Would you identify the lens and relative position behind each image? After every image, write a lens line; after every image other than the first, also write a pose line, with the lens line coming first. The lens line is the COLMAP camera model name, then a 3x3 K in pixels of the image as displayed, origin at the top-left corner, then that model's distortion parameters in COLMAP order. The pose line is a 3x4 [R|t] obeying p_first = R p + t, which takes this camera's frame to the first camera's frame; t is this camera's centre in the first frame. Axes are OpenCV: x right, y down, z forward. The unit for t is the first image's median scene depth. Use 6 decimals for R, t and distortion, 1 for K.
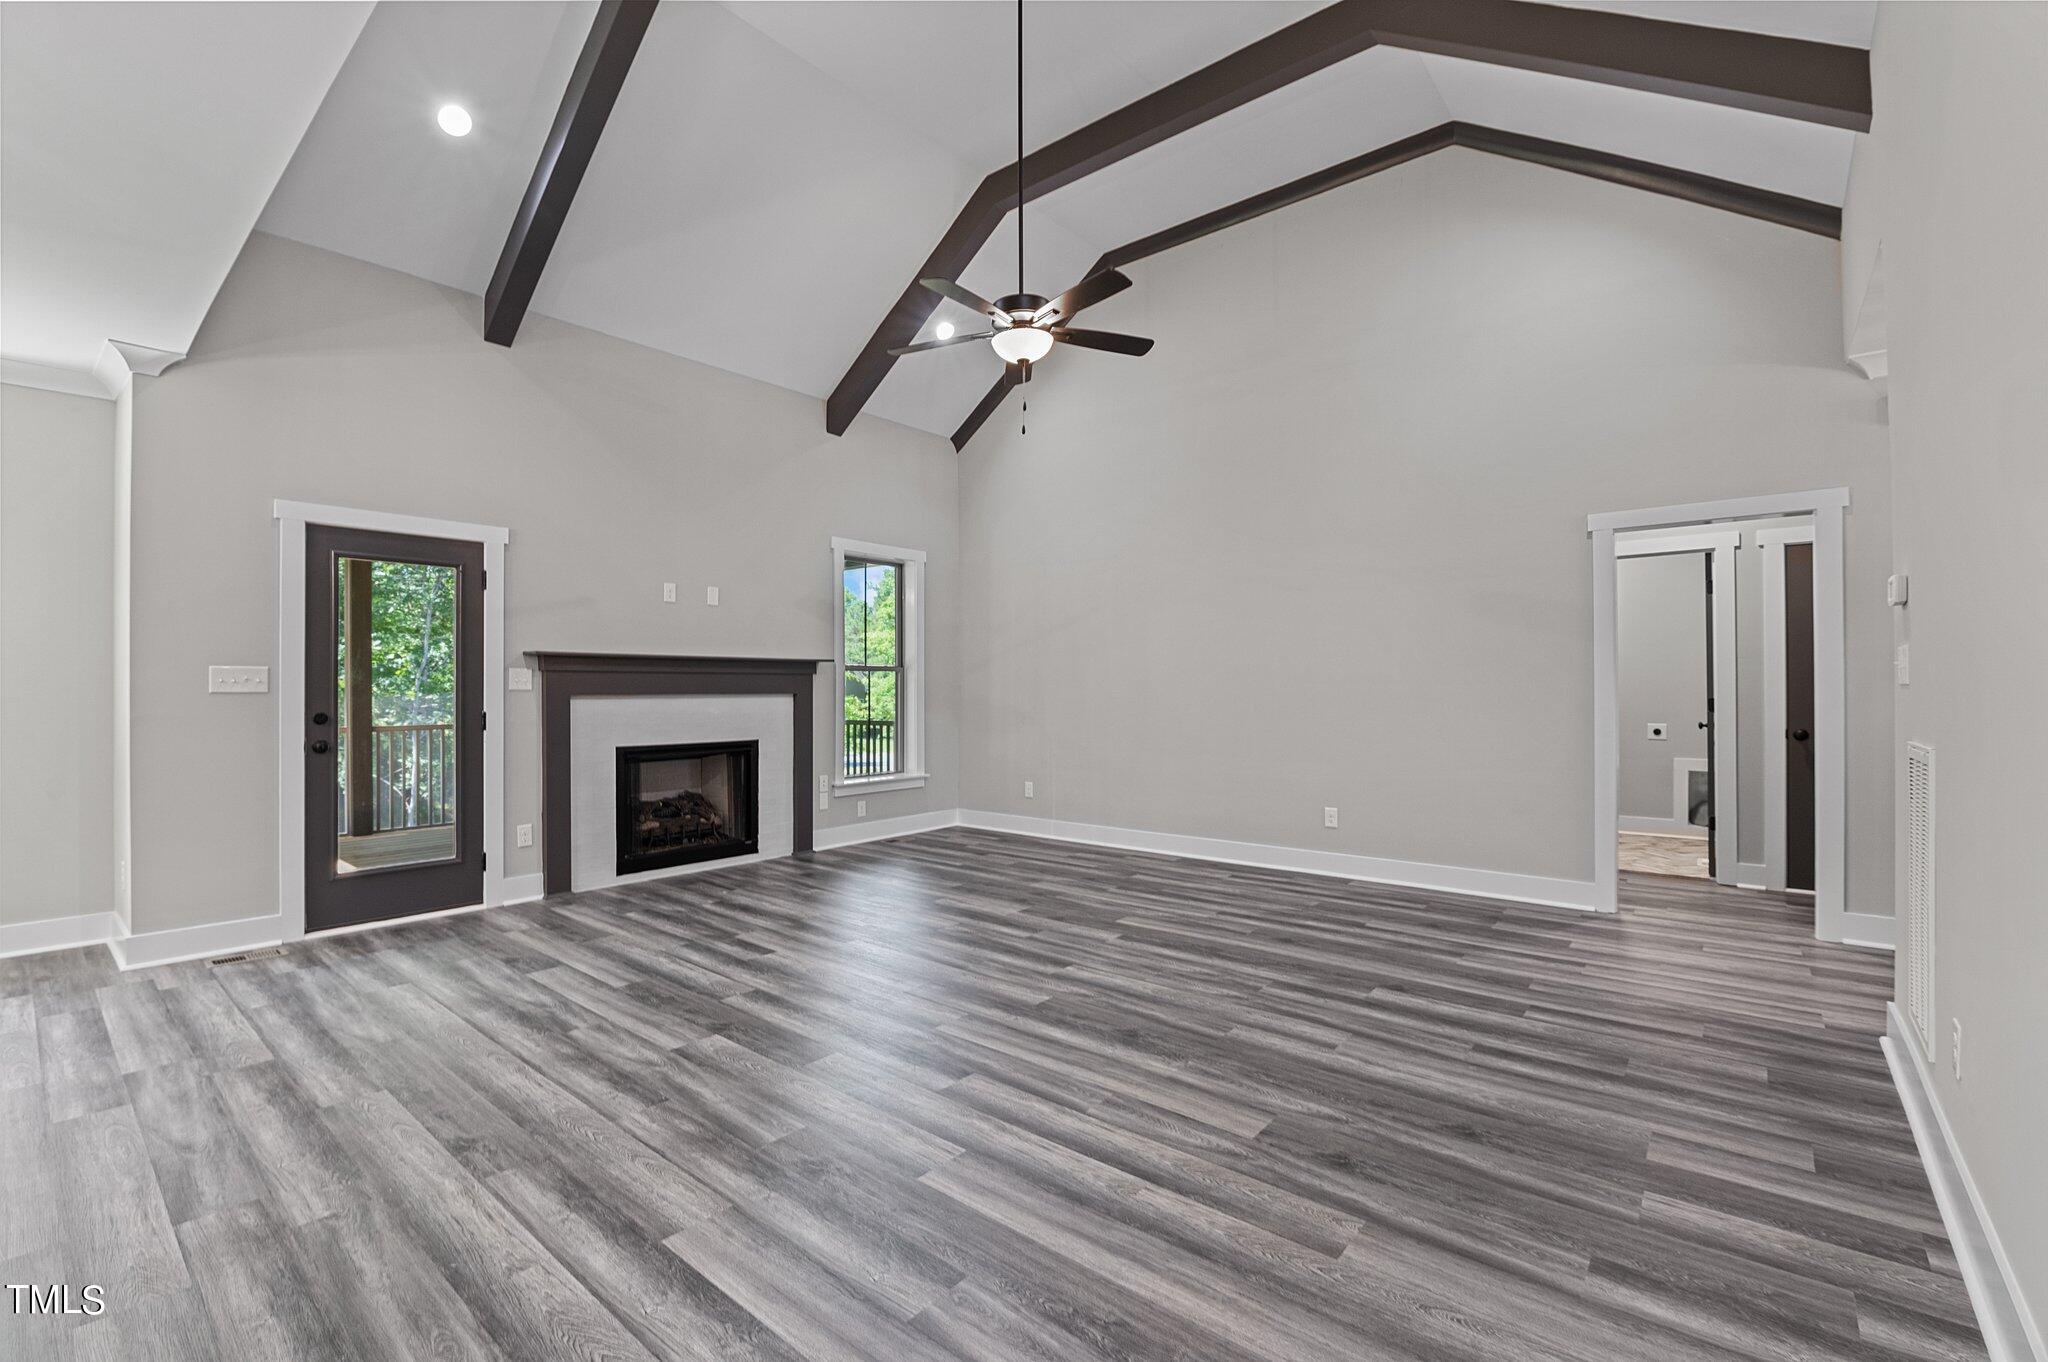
lens RADIAL K [[877.1, 0, 1007.6], [0, 877.1, 674.3], [0, 0, 1]] dist [-0.014352, -0.001740]
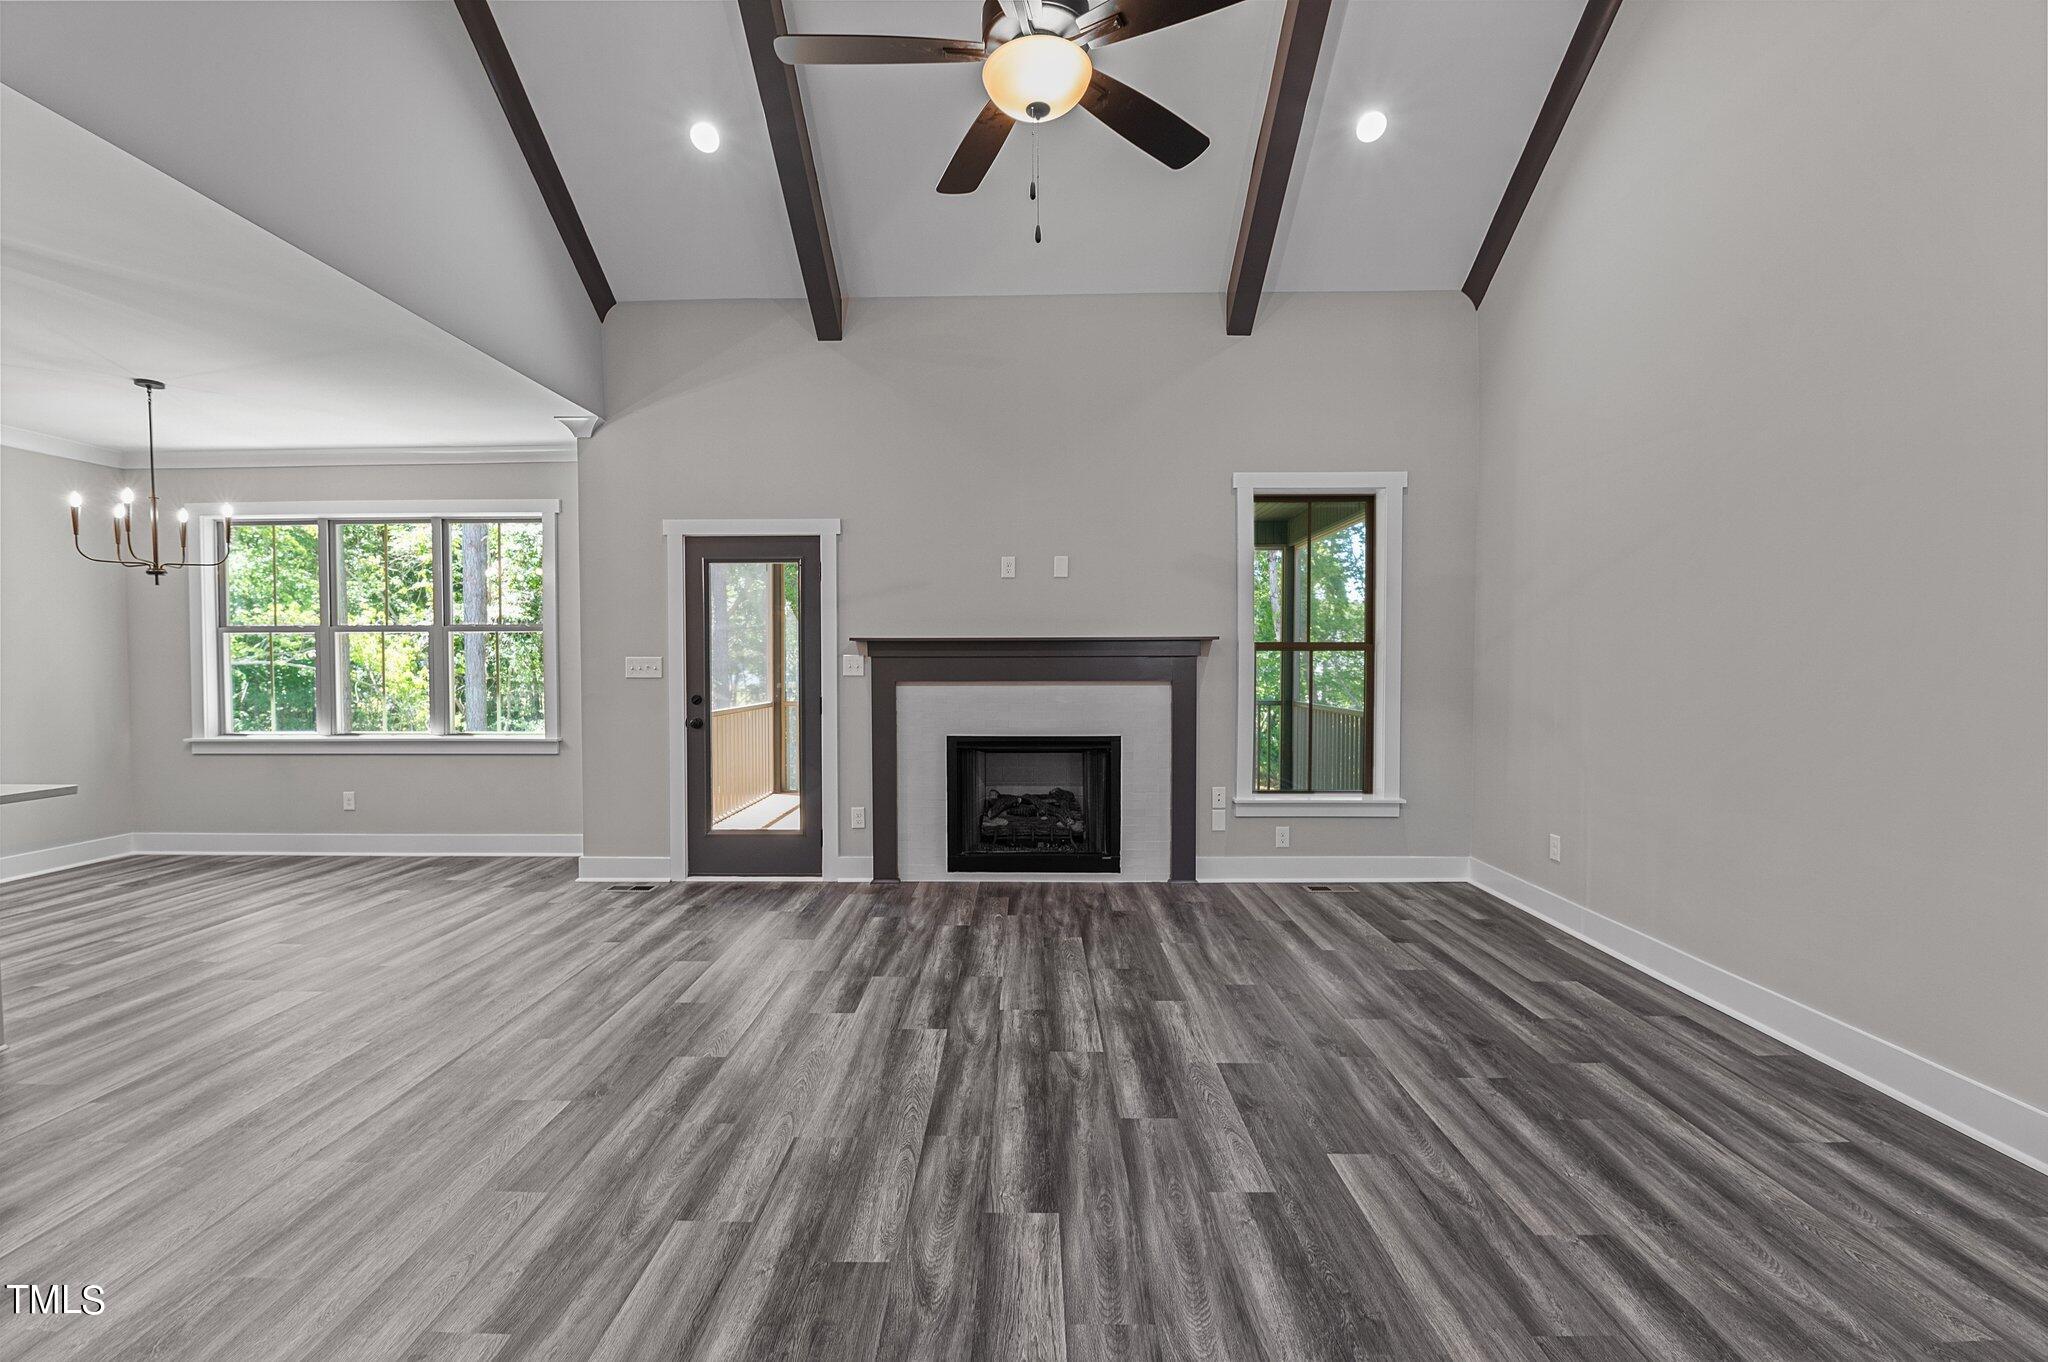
lens RADIAL K [[877.1, 0, 1007.2], [0, 877.1, 678.1], [0, 0, 1]] dist [-0.014352, -0.001740]
pose [[0.632299, 0.017653, -0.774523, 0.374564], [0.013448, 0.999340, 0.033755, -0.011970], [0.774608, -0.031760, 0.631644, 0.523426]]
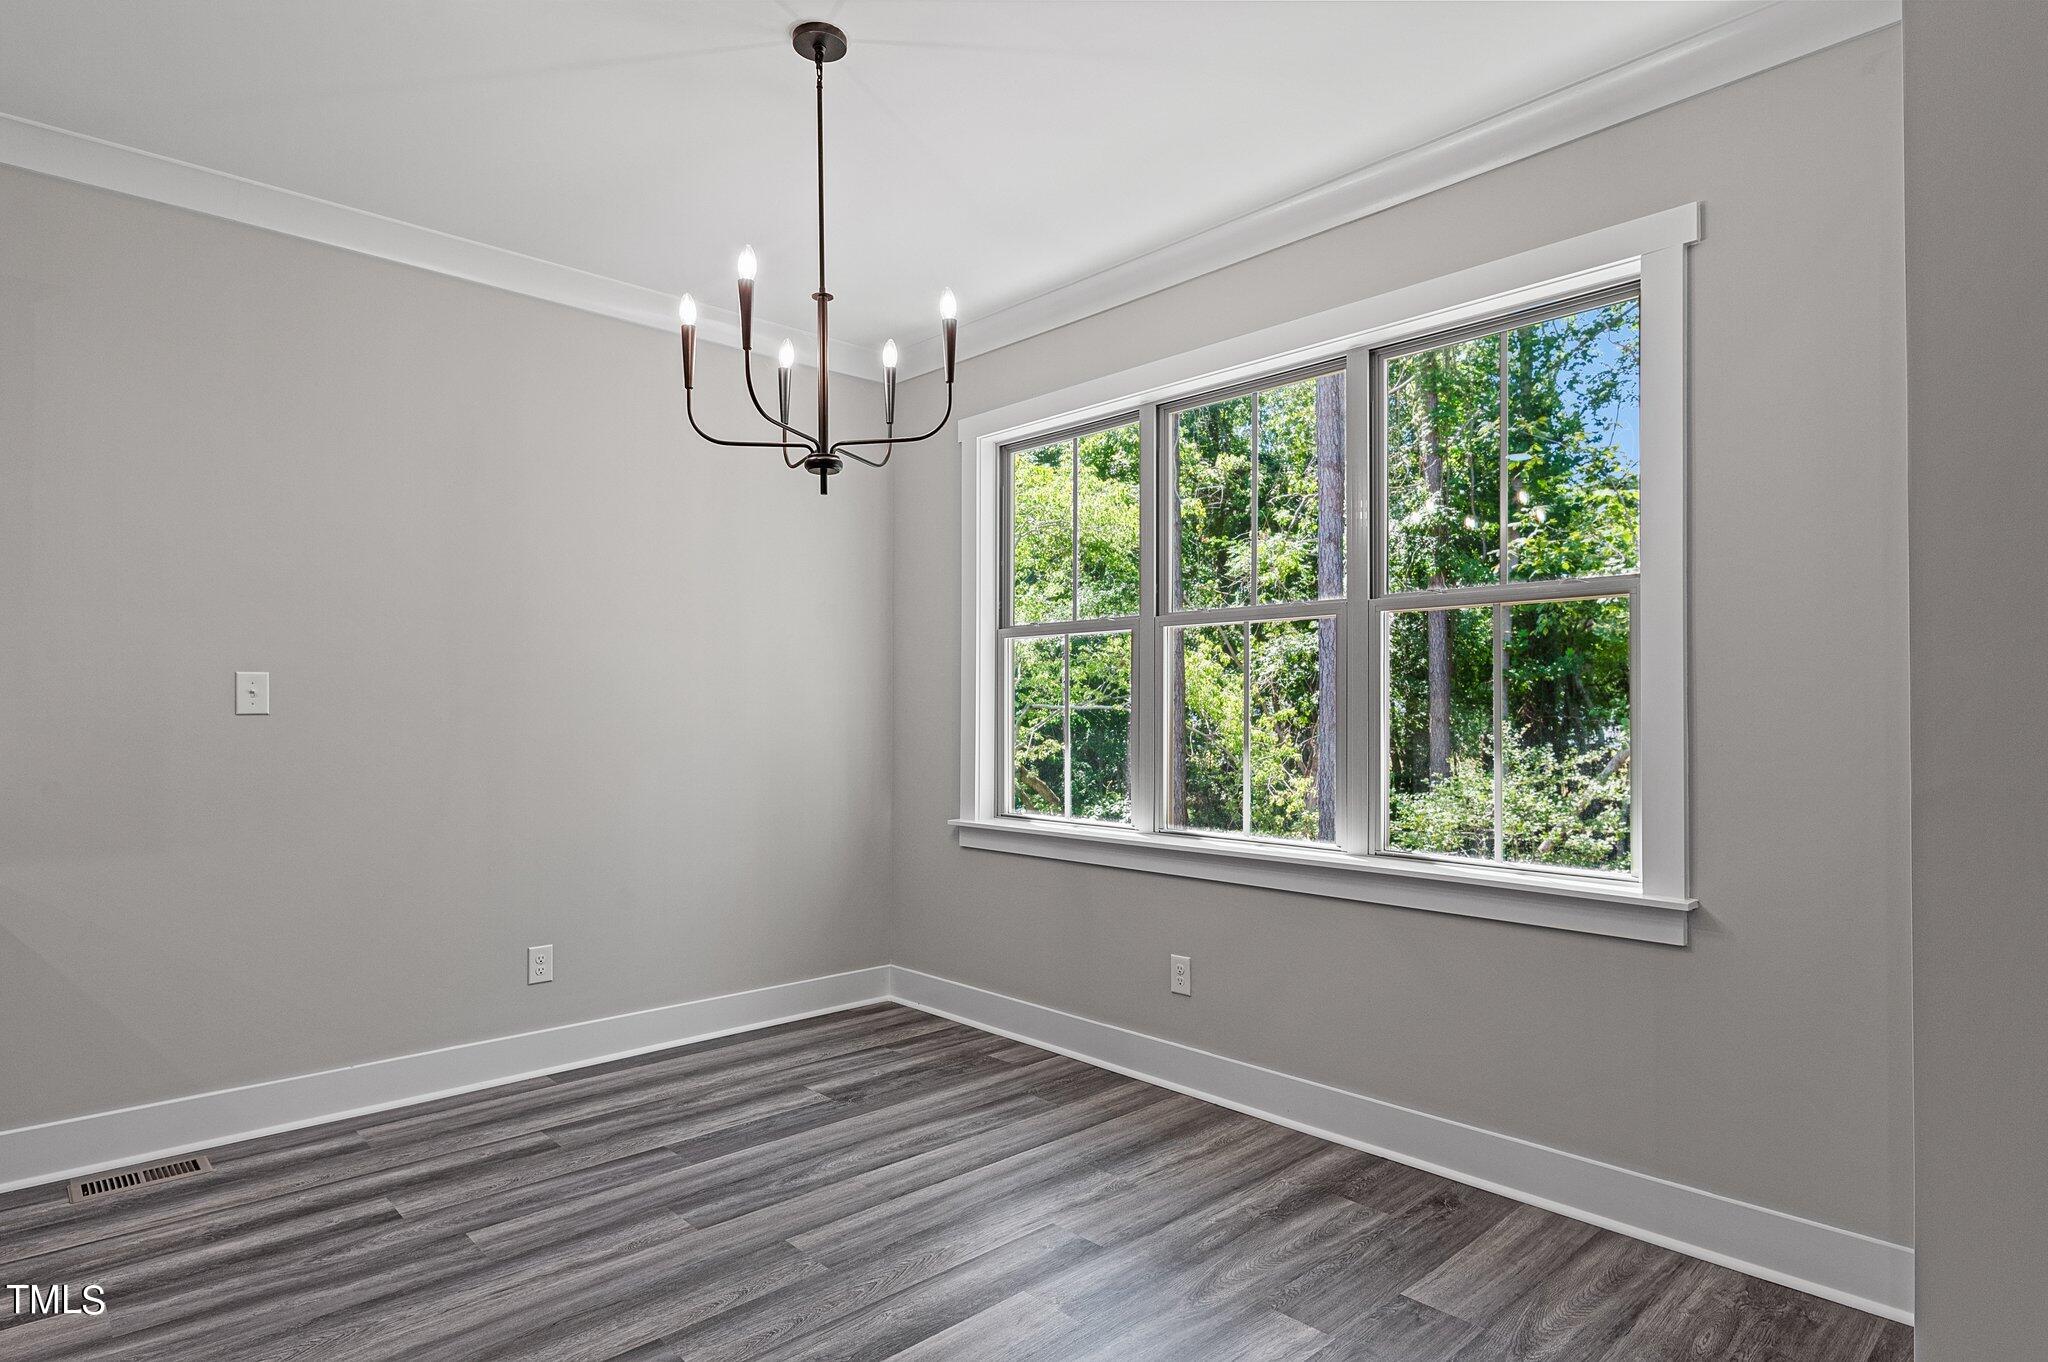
lens RADIAL K [[1144.2, 0, 981.8], [0, 1144.2, 691.7], [0, 0, 1]] dist [-0.006630, -0.000350]
pose [[-0.138276, -0.013135, -0.990307, -0.386440], [0.013110, 0.999800, -0.015091, 0.008376], [0.990307, -0.015070, -0.138076, 0.549980]]
